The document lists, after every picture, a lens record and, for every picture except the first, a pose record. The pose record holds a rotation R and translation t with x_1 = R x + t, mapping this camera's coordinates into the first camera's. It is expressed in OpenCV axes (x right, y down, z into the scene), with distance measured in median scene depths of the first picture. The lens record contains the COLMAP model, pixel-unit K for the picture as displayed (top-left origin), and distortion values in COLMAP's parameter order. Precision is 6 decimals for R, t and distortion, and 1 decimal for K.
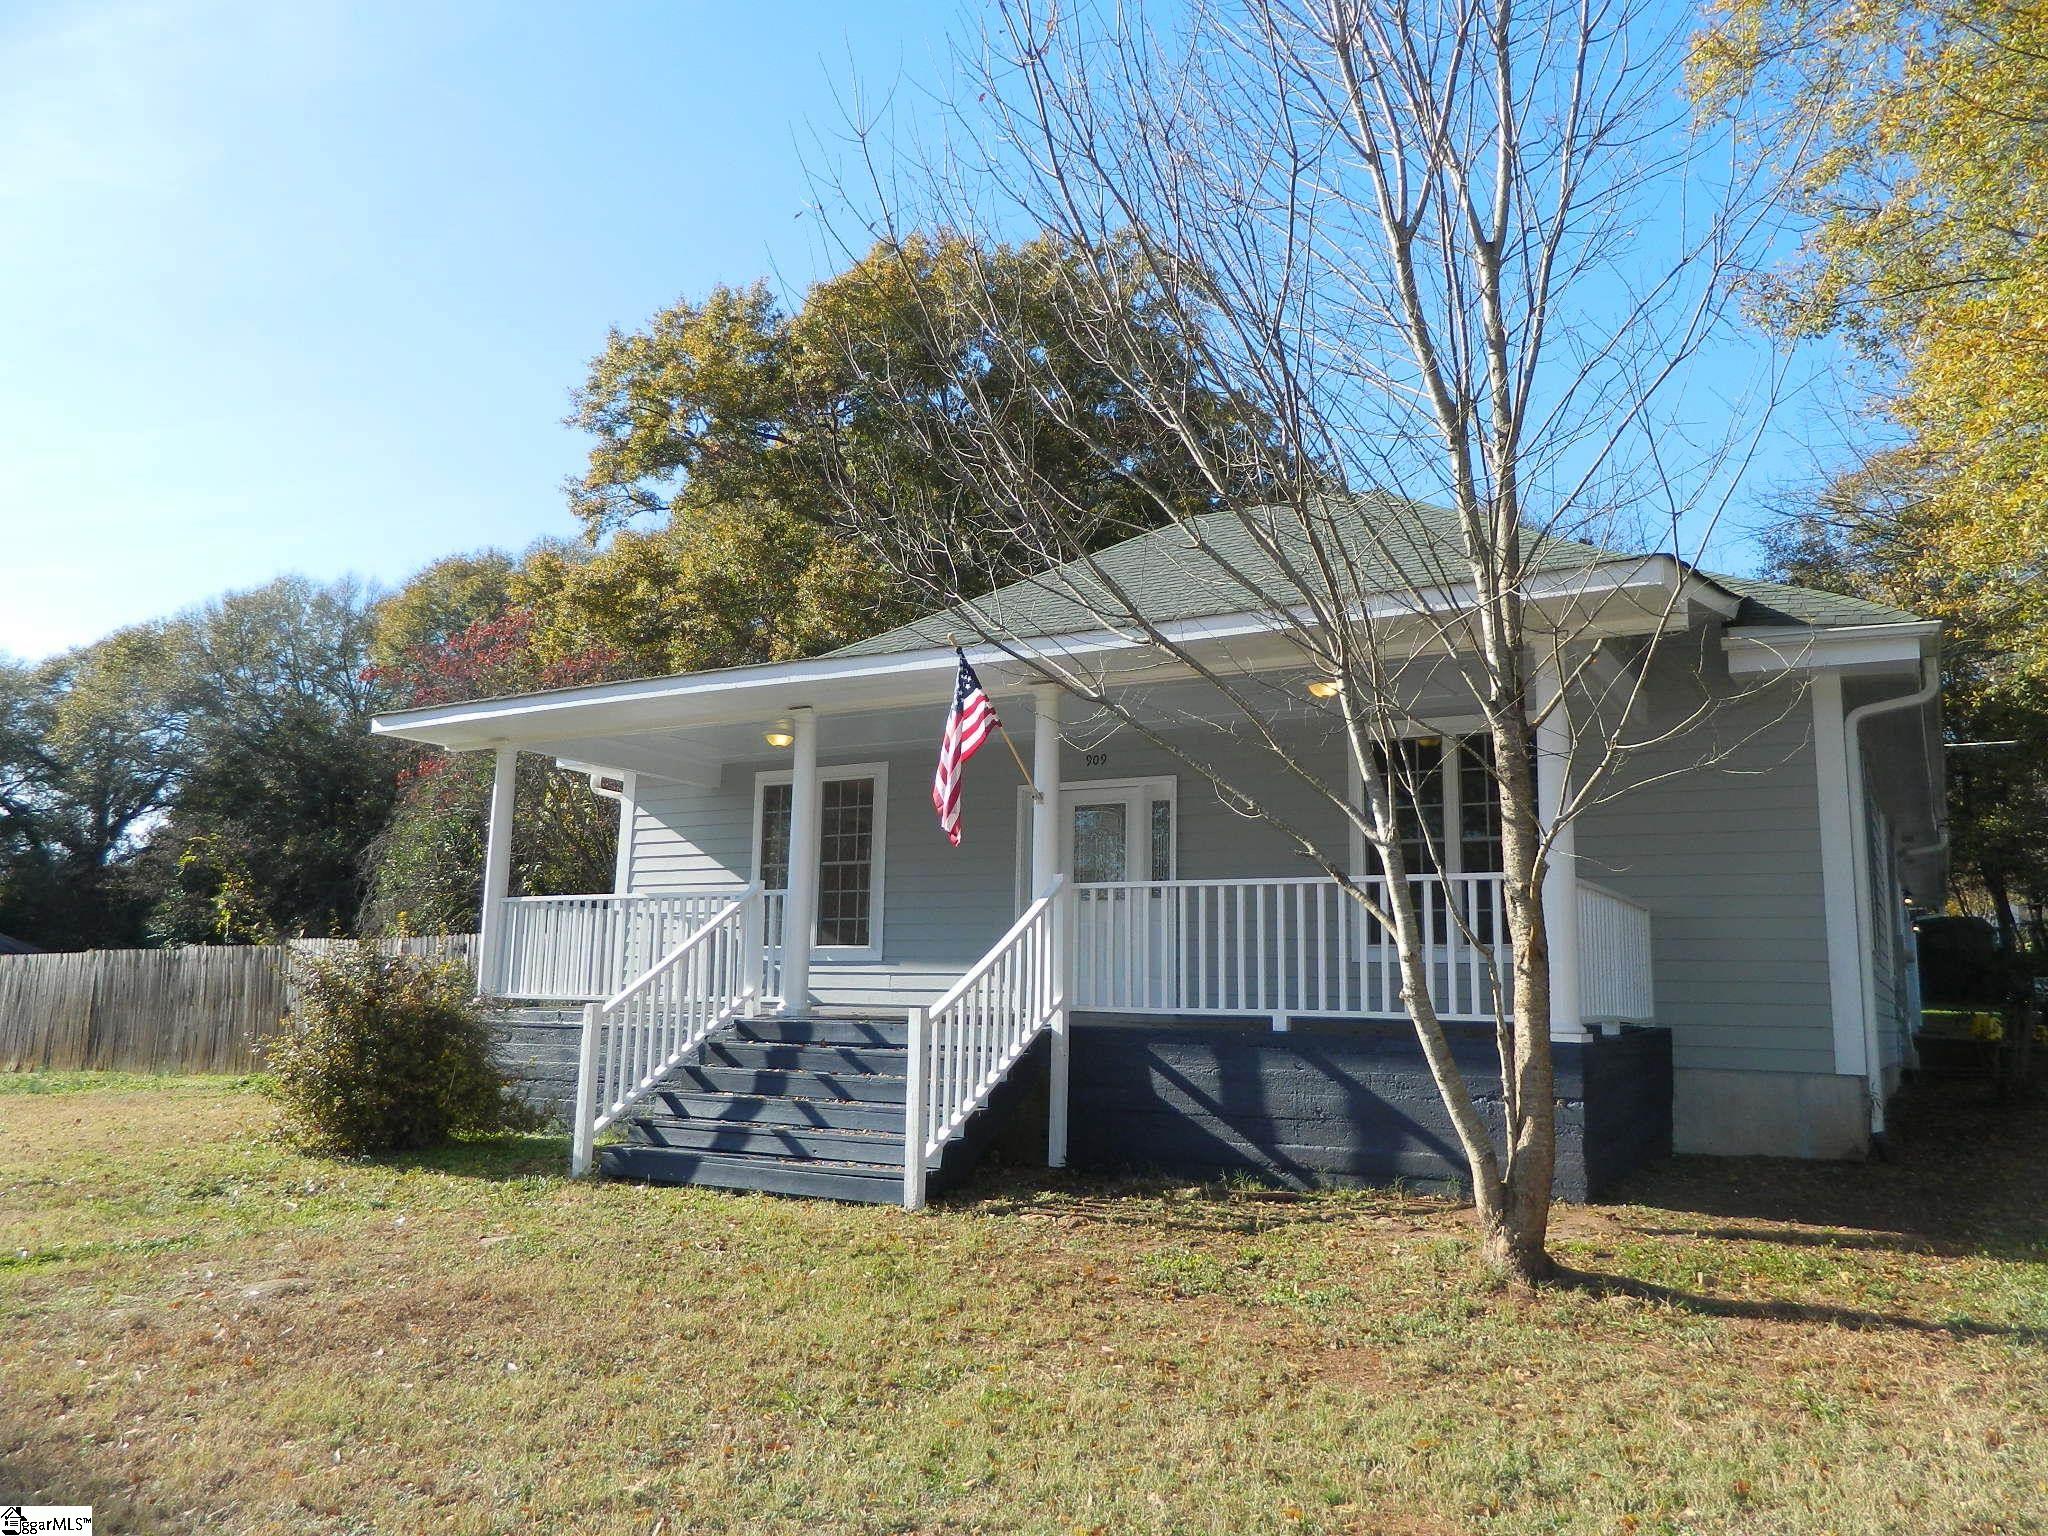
lens RADIAL K [[1520.0, 0, 1023.7], [0, 1520.0, 763.9], [0, 0, 1]] dist [0.017586, -0.015892]
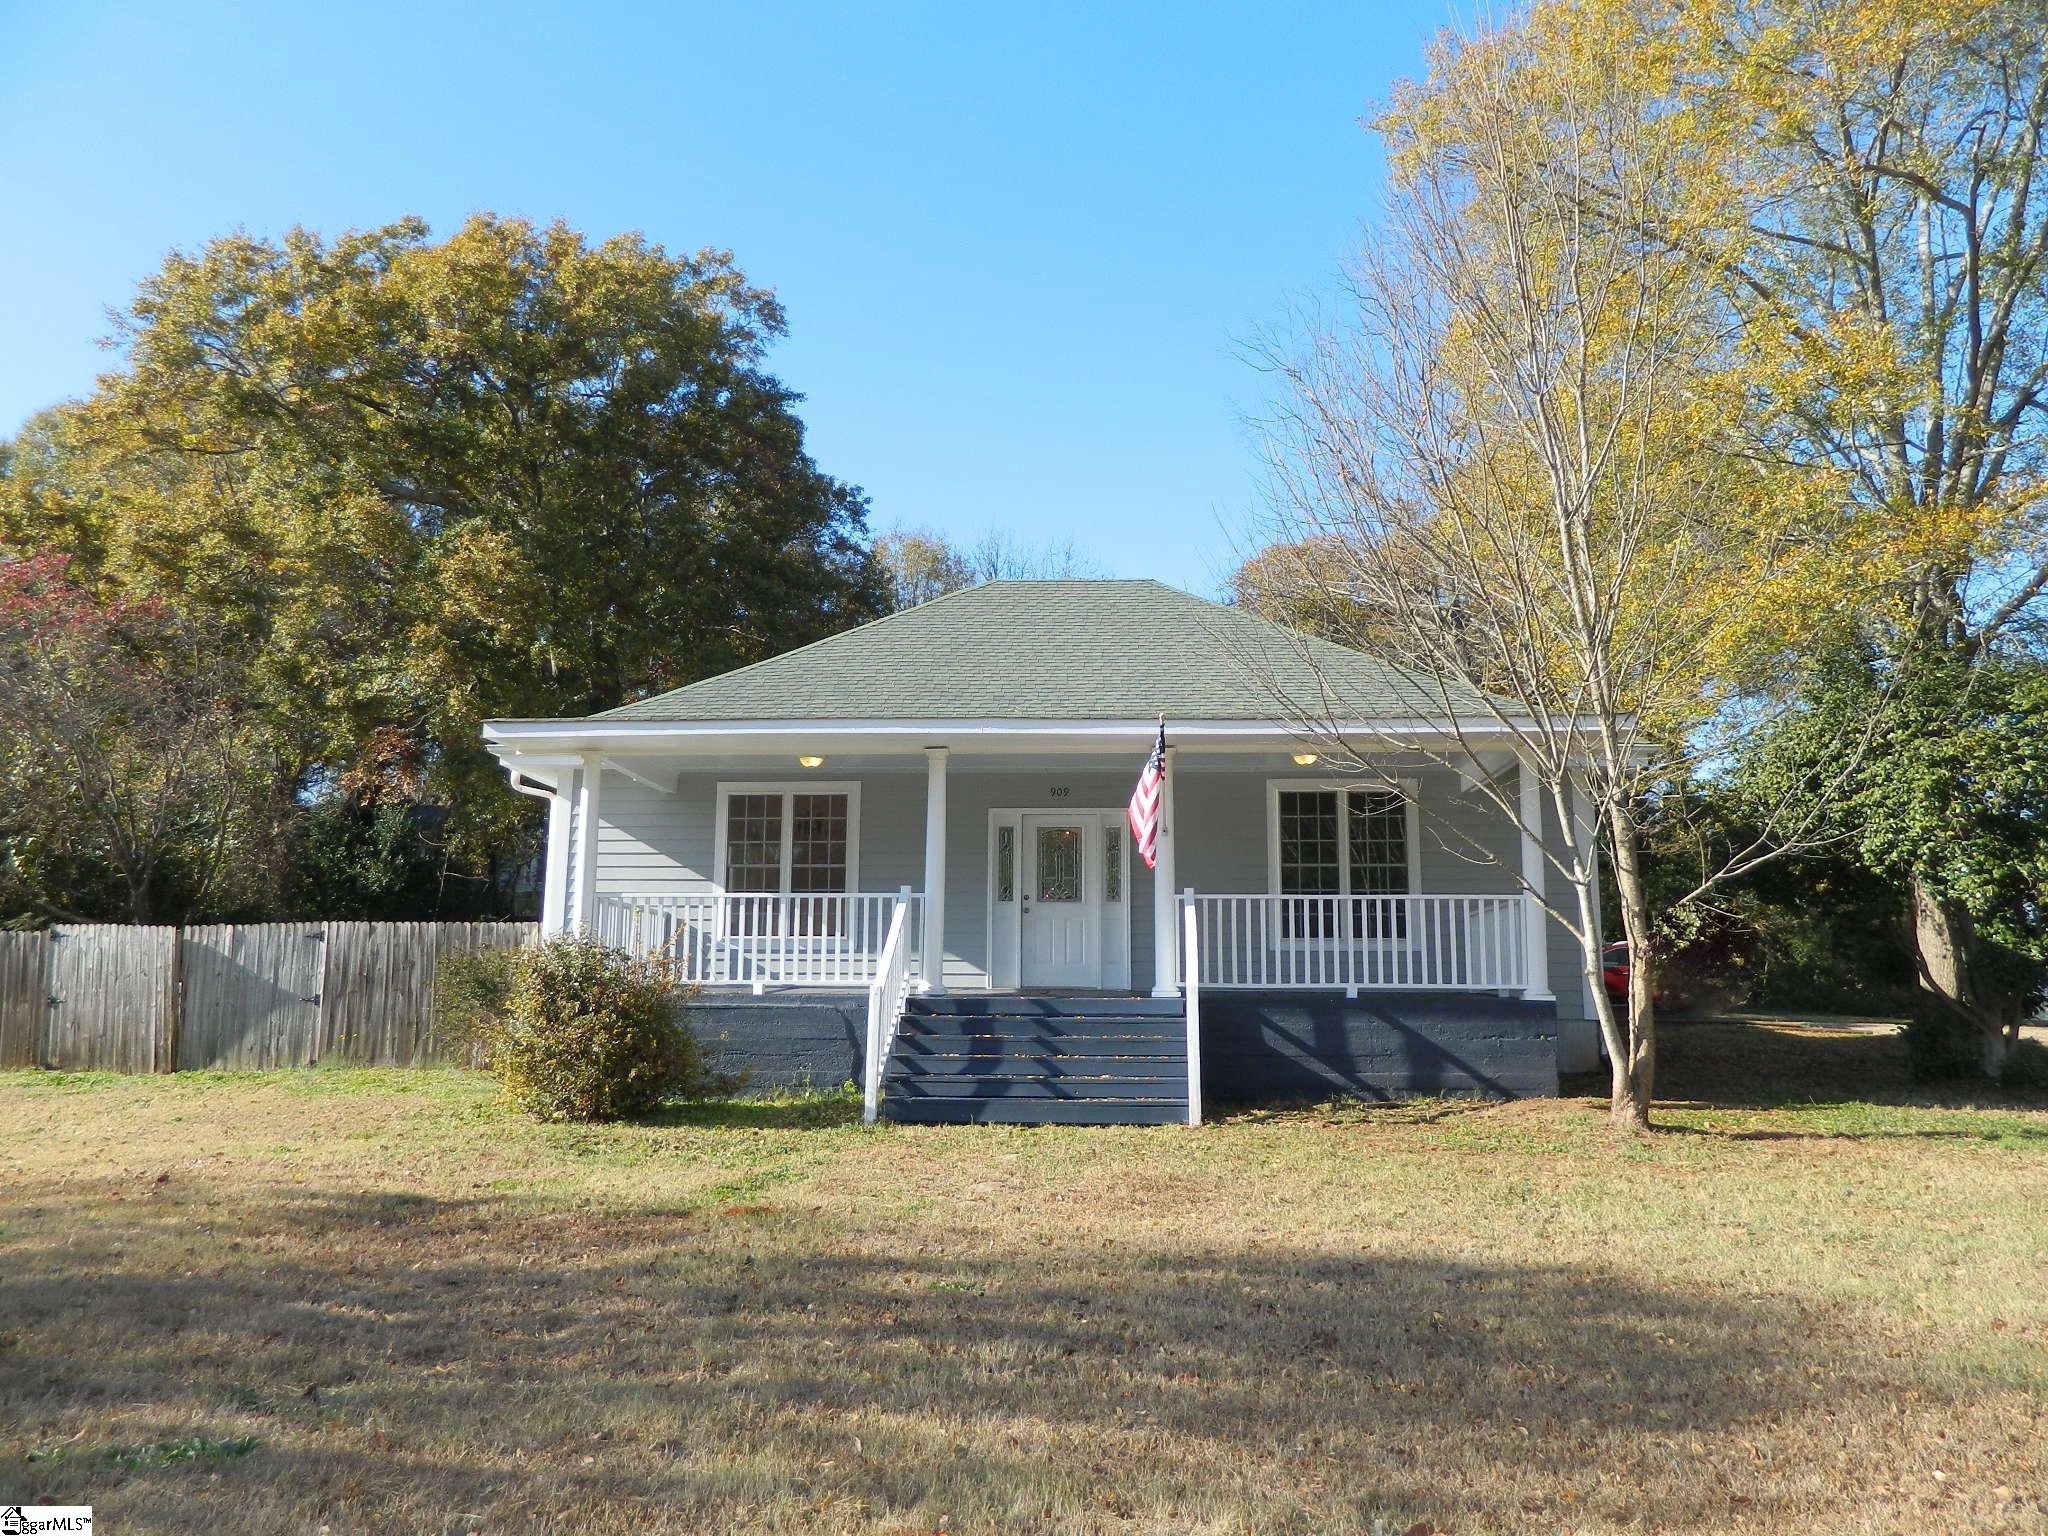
lens RADIAL K [[1520.0, 0, 1027.6], [0, 1520.0, 769.7], [0, 0, 1]] dist [0.017586, -0.015892]
pose [[0.884192, 0.055021, 0.463873, -0.803836], [-0.060987, 0.998136, -0.002142, -0.024750], [-0.463126, -0.026396, 0.885899, -0.164951]]
